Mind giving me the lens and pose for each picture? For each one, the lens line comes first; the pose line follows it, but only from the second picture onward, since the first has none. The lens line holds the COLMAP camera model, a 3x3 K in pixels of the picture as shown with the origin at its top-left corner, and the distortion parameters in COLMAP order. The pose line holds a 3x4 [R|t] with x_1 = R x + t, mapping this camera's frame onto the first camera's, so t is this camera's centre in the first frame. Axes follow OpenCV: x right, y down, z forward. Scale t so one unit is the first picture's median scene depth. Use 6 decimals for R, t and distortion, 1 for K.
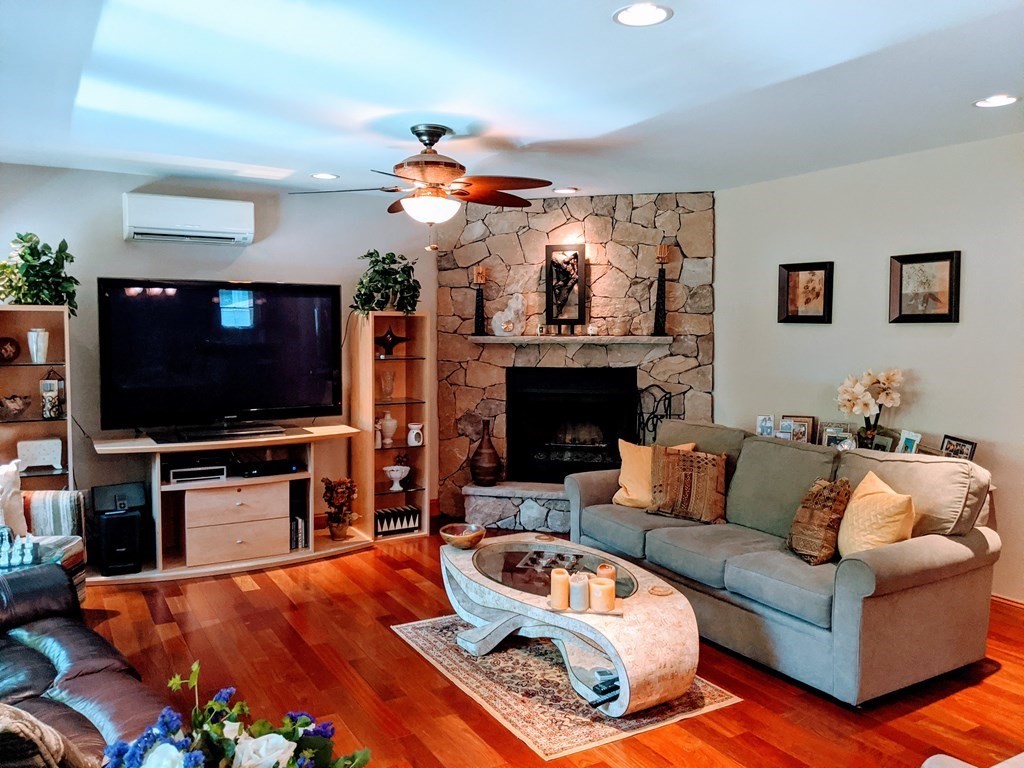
lens RADIAL K [[809.8, 0, 512.0], [0, 809.8, 384.0], [0, 0, 1]] dist [0.144136, -0.210709]
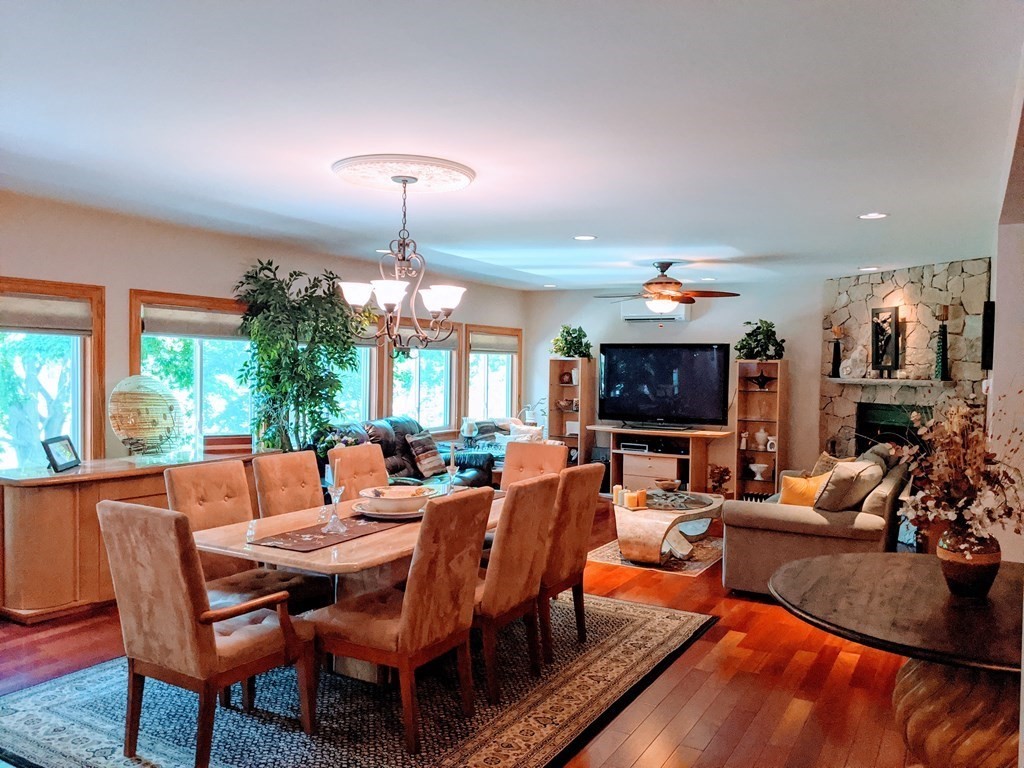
lens RADIAL K [[809.8, 0, 512.0], [0, 809.8, 384.0], [0, 0, 1]] dist [0.144136, -0.210709]
pose [[0.508895, 0.028462, -0.860358, 0.912718], [-0.076614, 0.996985, -0.012335, 0.009410], [0.857413, 0.072192, 0.509541, -0.159621]]
